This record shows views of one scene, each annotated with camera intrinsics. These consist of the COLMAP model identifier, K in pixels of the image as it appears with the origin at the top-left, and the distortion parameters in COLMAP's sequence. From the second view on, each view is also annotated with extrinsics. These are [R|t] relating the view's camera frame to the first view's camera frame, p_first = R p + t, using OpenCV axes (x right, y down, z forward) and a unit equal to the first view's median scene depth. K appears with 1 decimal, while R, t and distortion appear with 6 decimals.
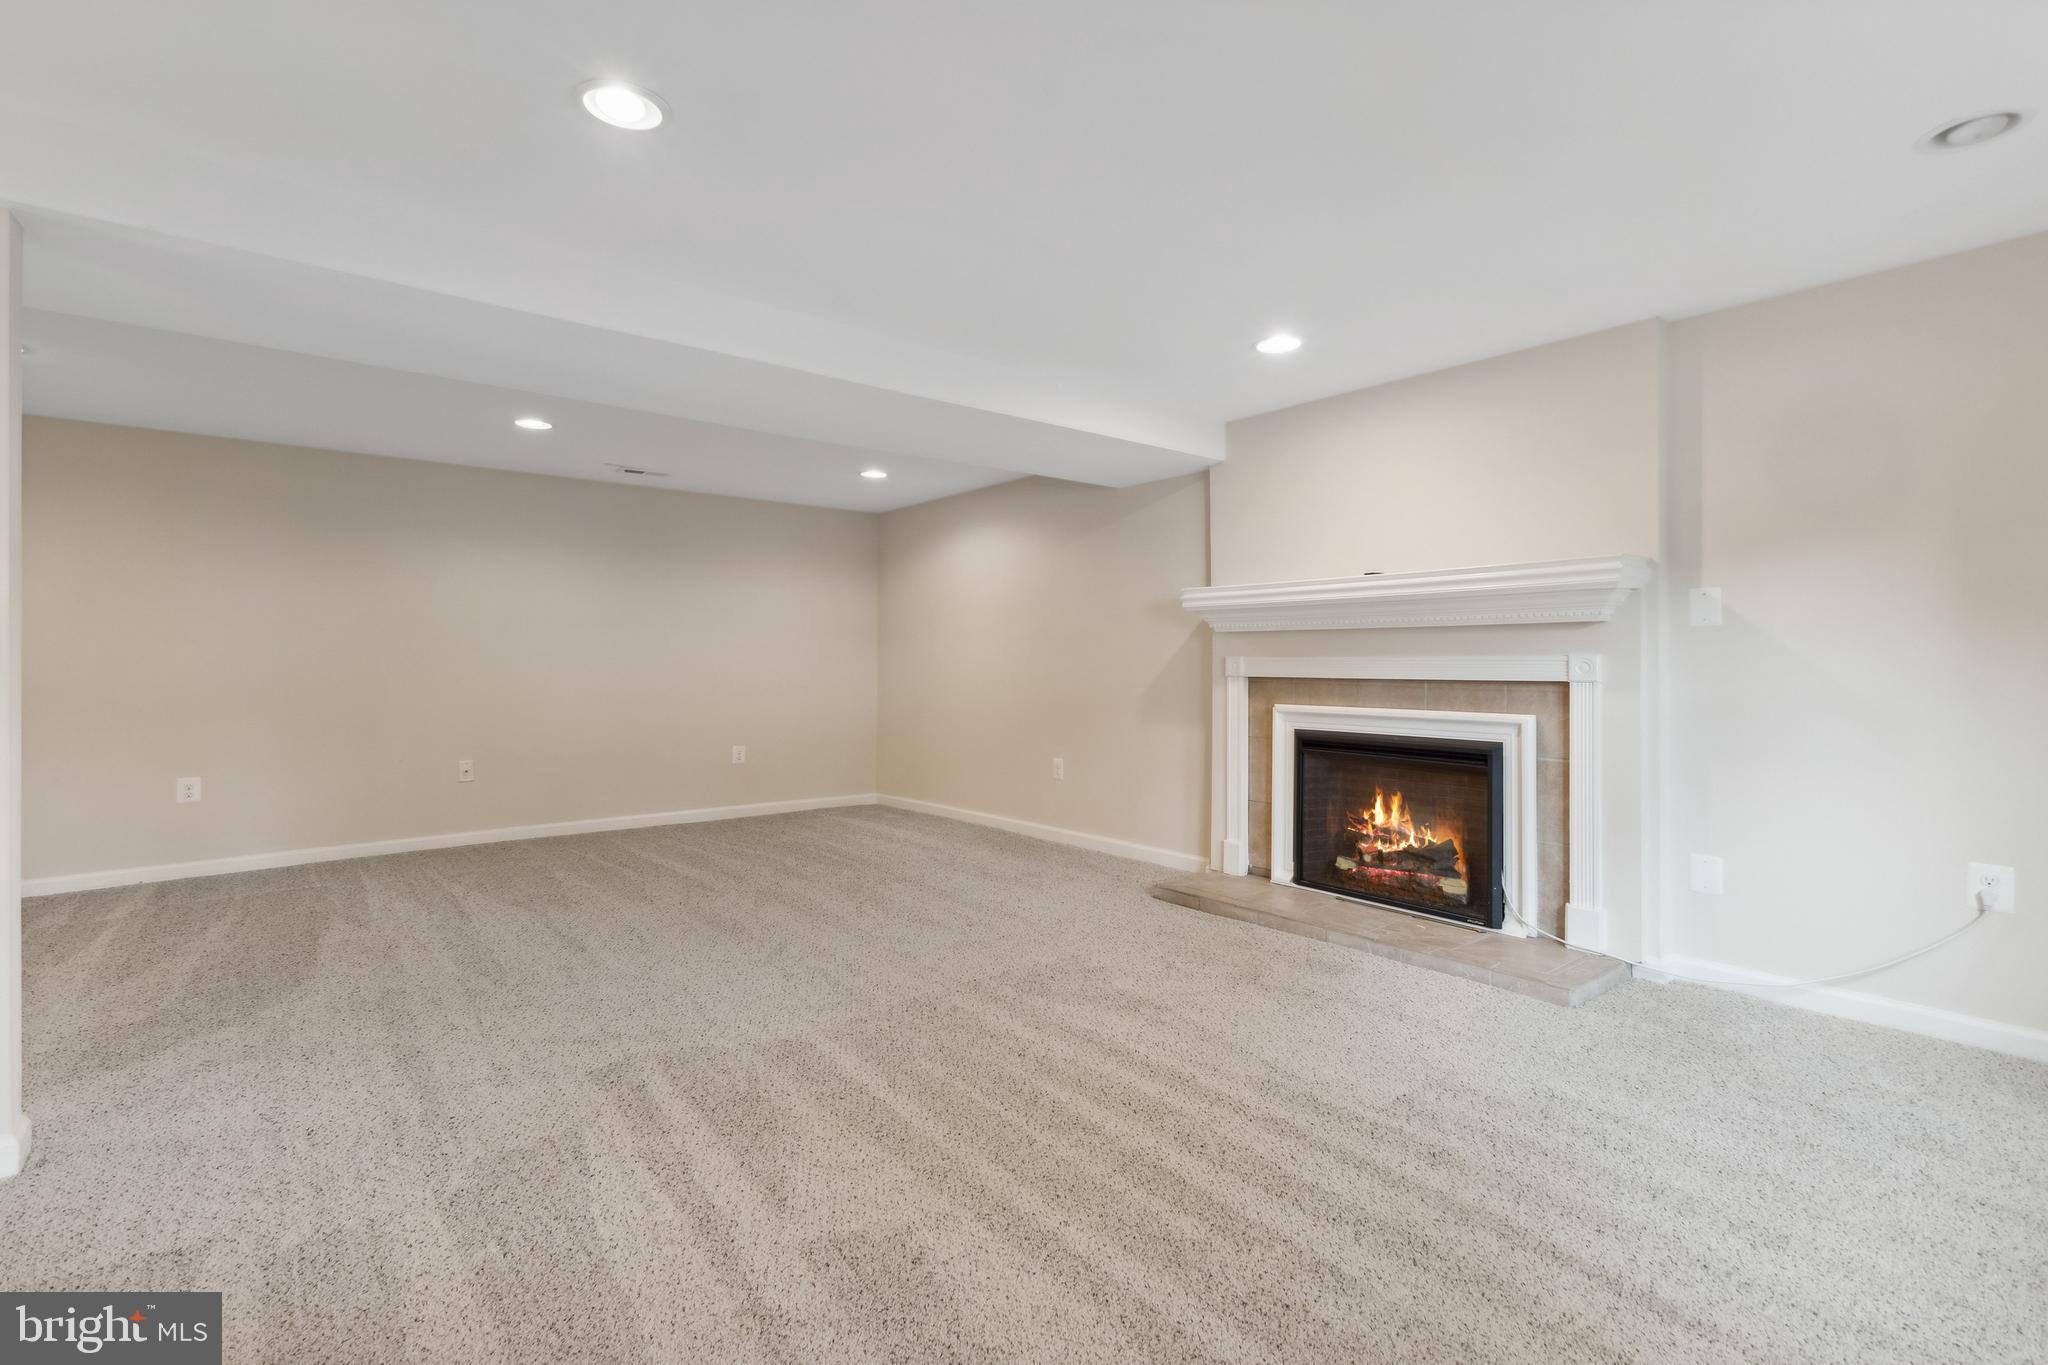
lens RADIAL K [[896.3, 0, 1026.4], [0, 896.3, 684.5], [0, 0, 1]] dist [0.011852, -0.000923]
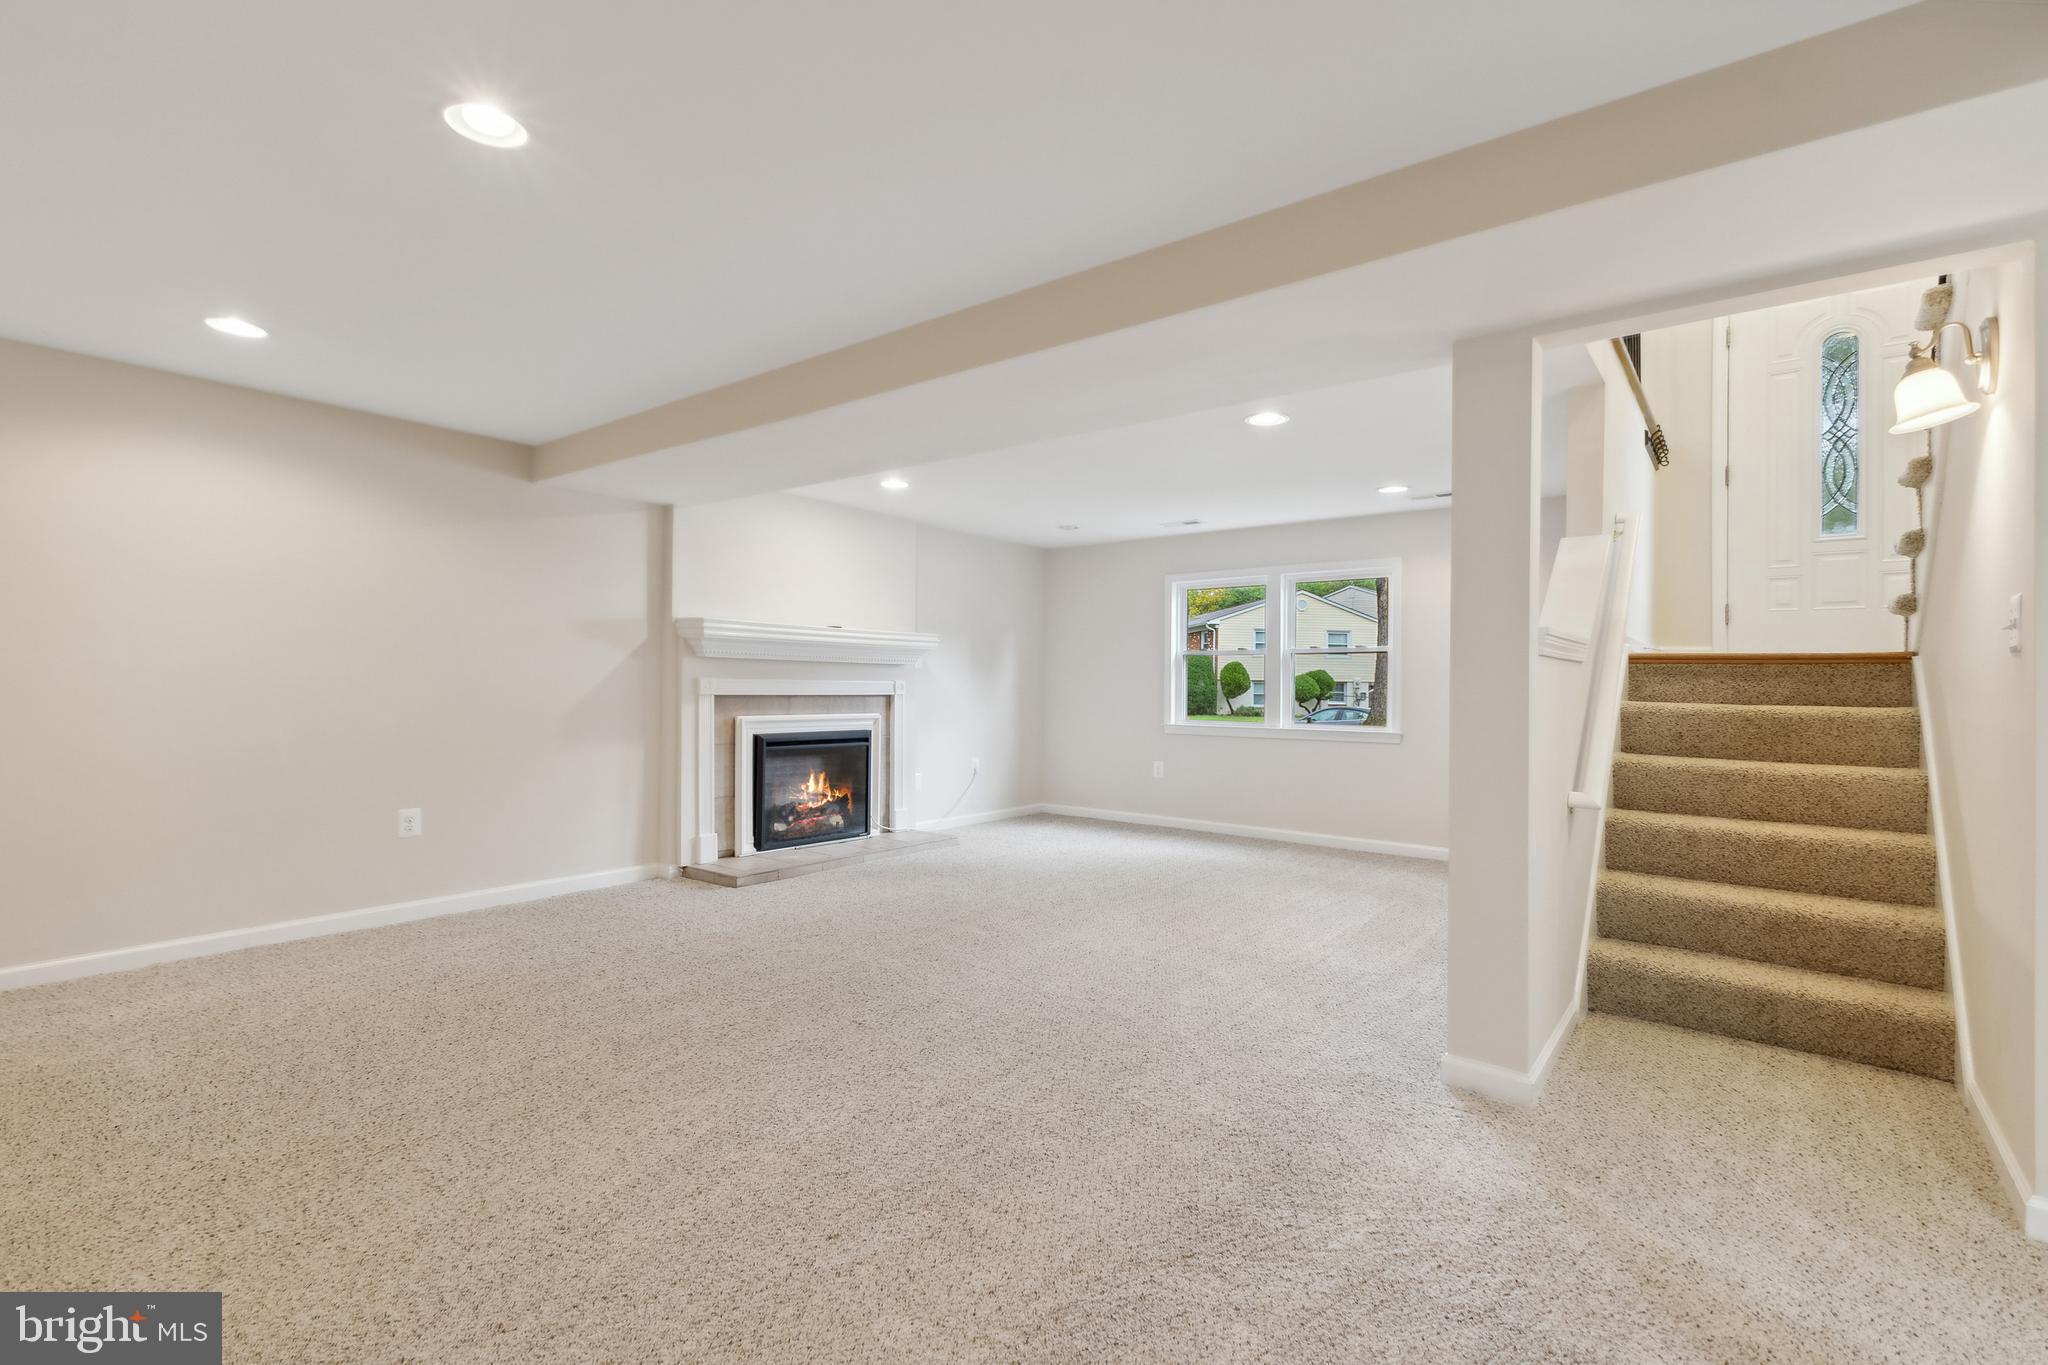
lens RADIAL K [[896.3, 0, 1026.4], [0, 896.3, 684.5], [0, 0, 1]] dist [0.011852, -0.000923]
pose [[-0.195243, -0.002139, 0.980753, -1.221938], [0.009891, 0.999942, 0.004150, -0.027685], [-0.980705, 0.010511, -0.195210, 0.995507]]
